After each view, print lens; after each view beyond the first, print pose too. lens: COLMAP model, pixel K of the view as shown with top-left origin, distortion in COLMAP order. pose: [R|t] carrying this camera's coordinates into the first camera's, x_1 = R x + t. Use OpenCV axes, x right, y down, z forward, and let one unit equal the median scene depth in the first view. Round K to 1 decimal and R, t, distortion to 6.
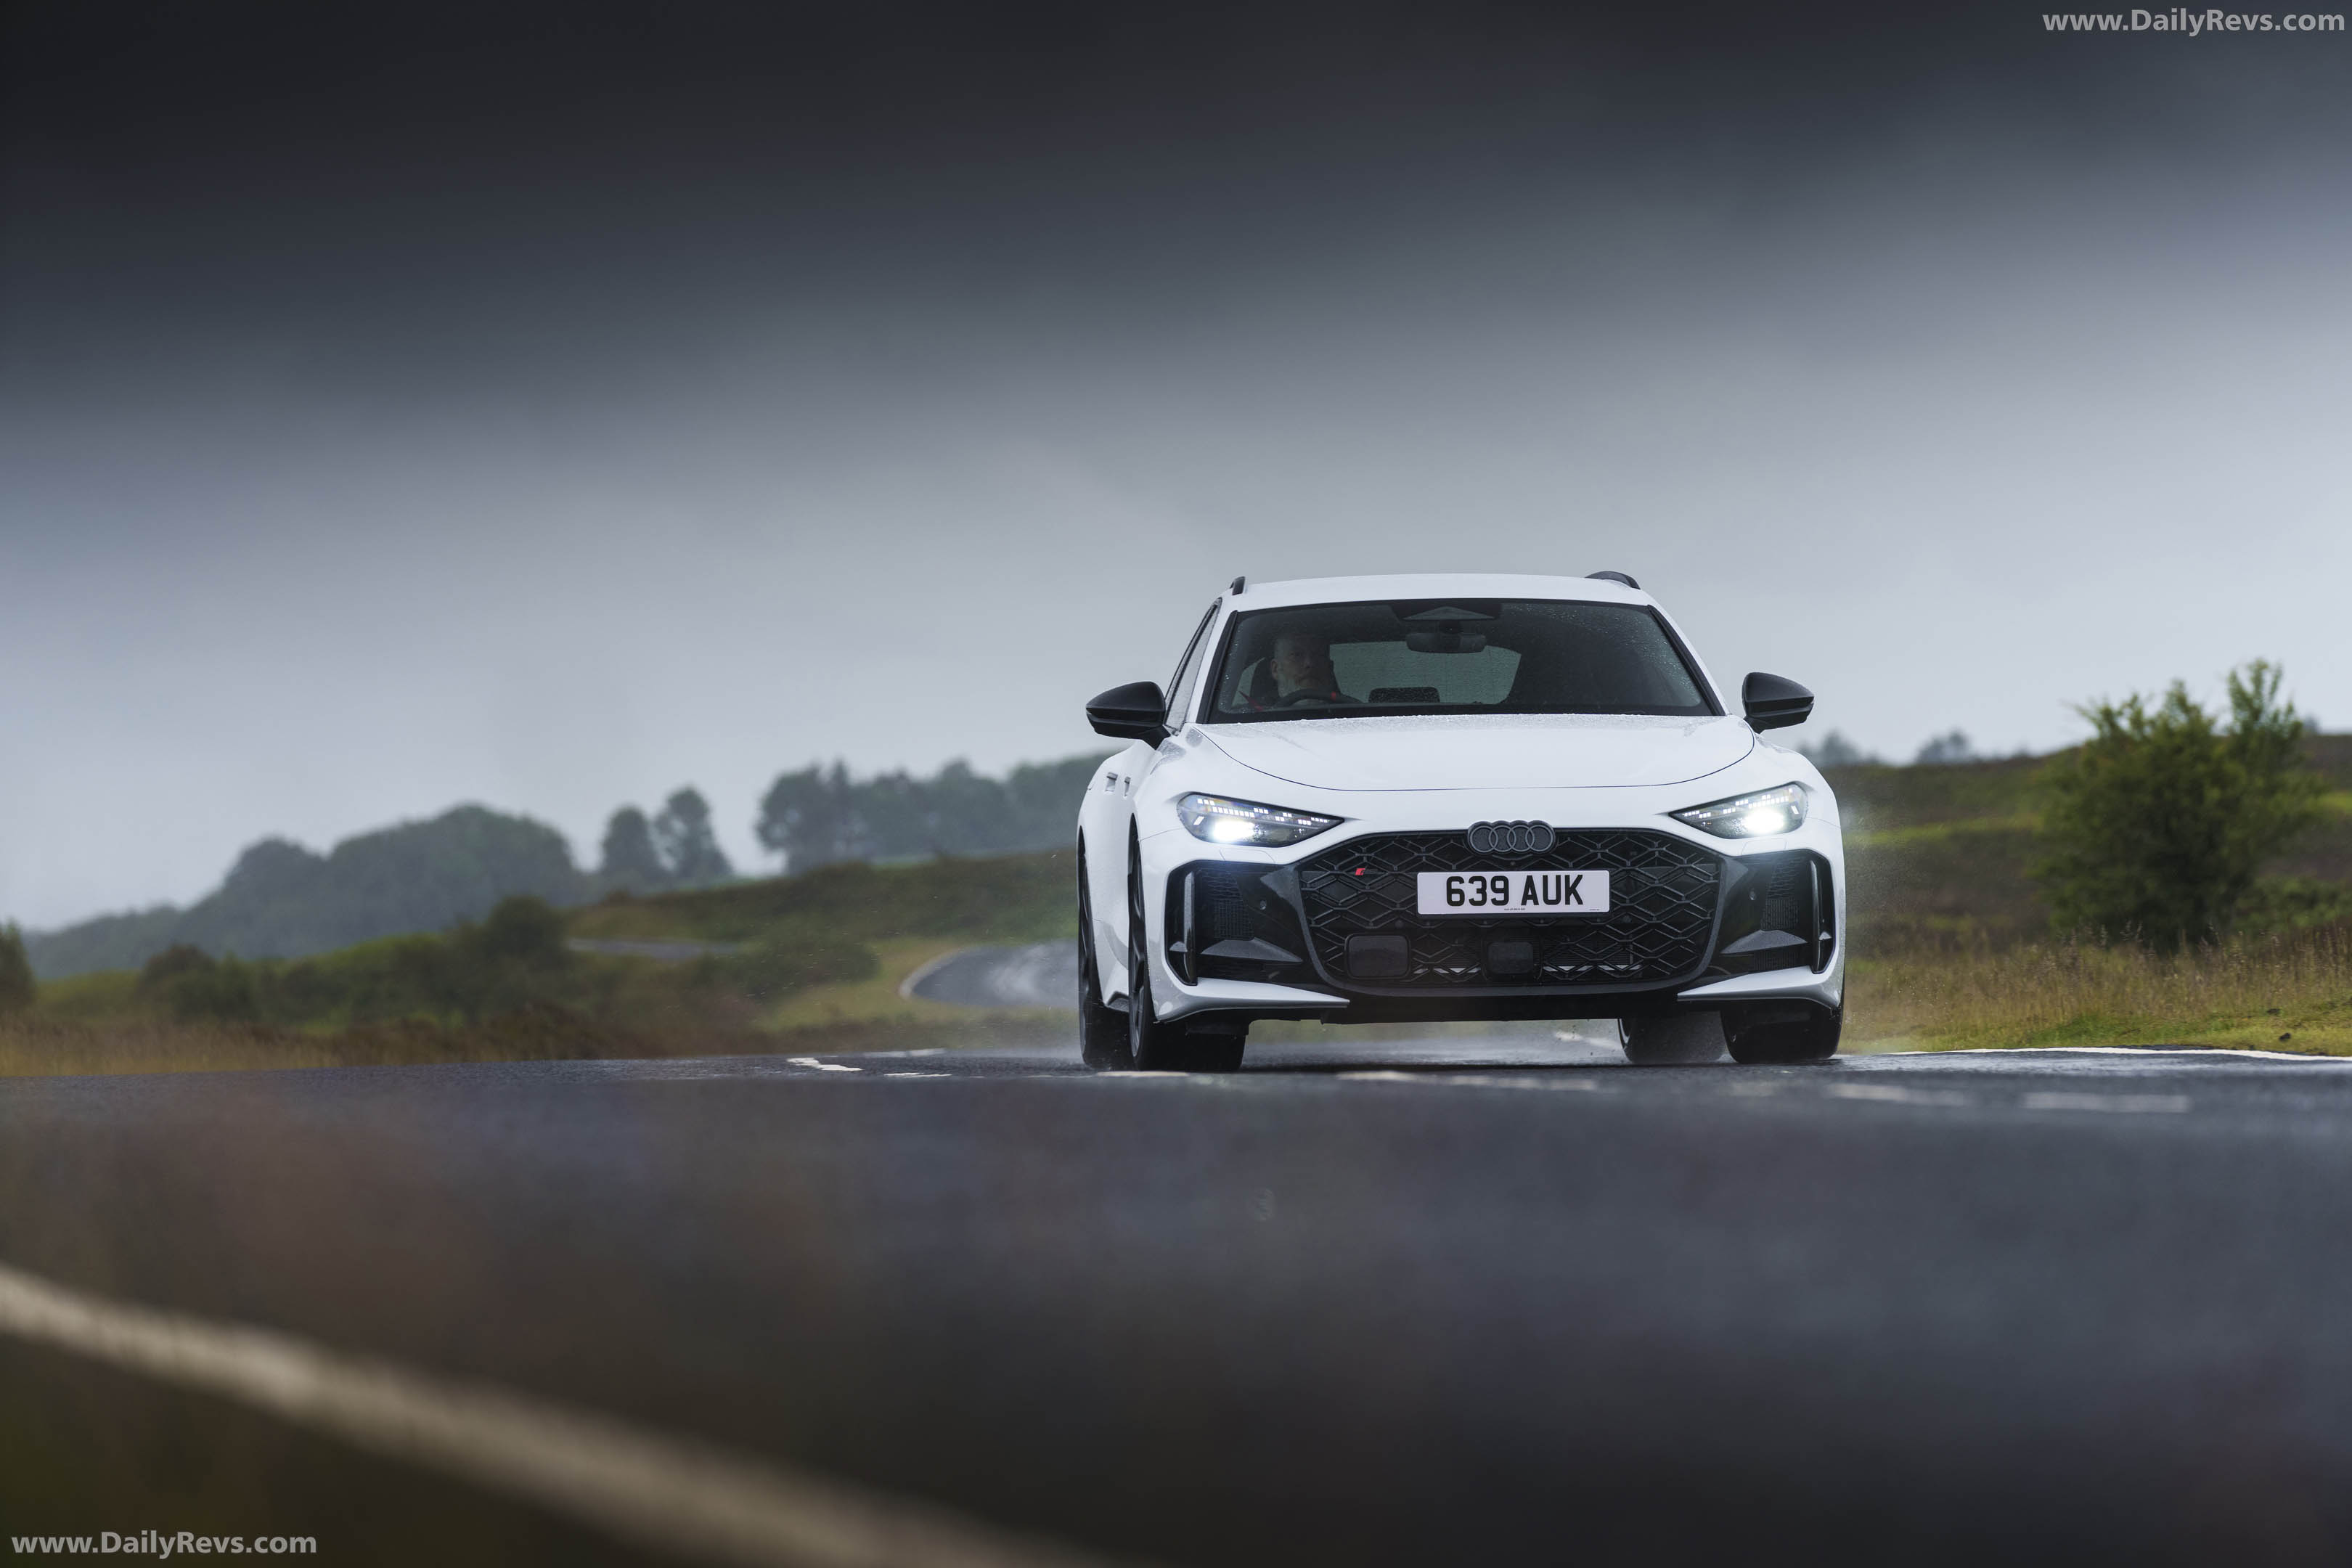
lens RADIAL K [[11540.3, 0, 1173.6], [0, 11540.3, 787.4], [0, 0, 1]] dist [-1.076935, 0.000000]
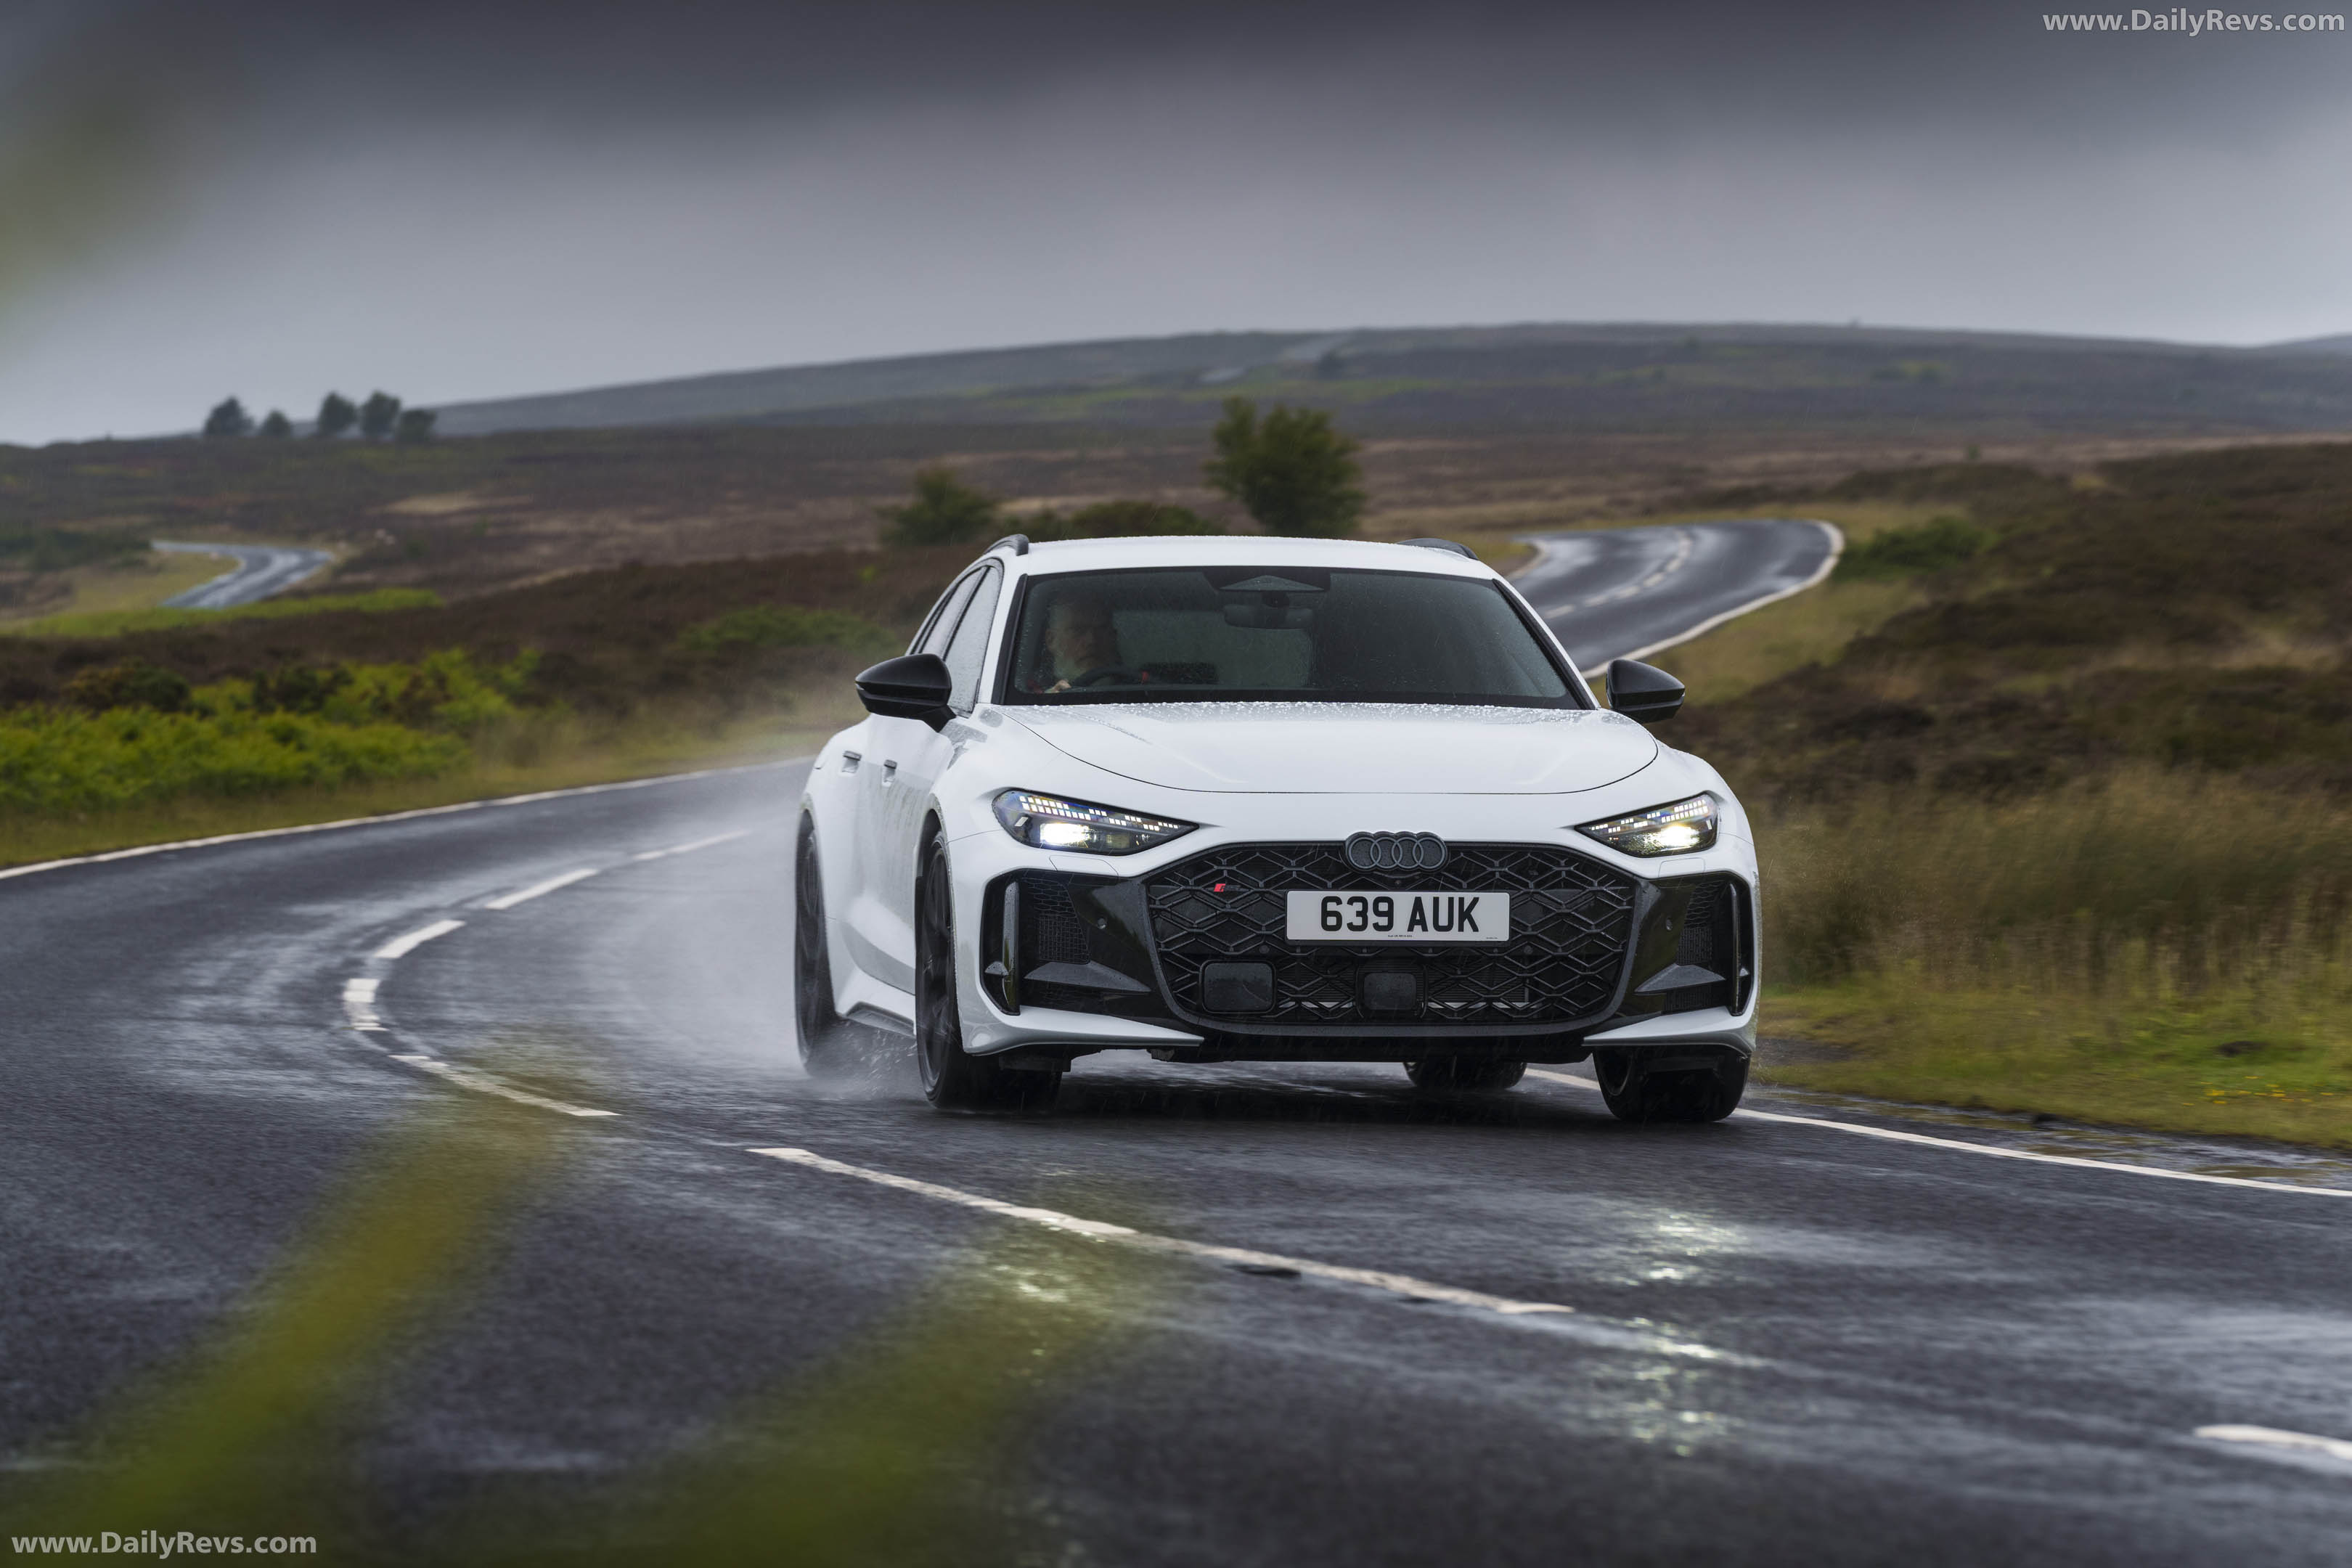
lens RADIAL K [[10680.7, 0, 1171.2], [0, 10680.7, 785.2], [0, 0, 1]] dist [-1.854932, 0.000000]
pose [[0.998336, 0.023388, 0.052701, -0.028934], [-0.023690, 0.999706, 0.005109, -0.004169], [-0.052566, -0.006349, 0.998597, 0.211651]]
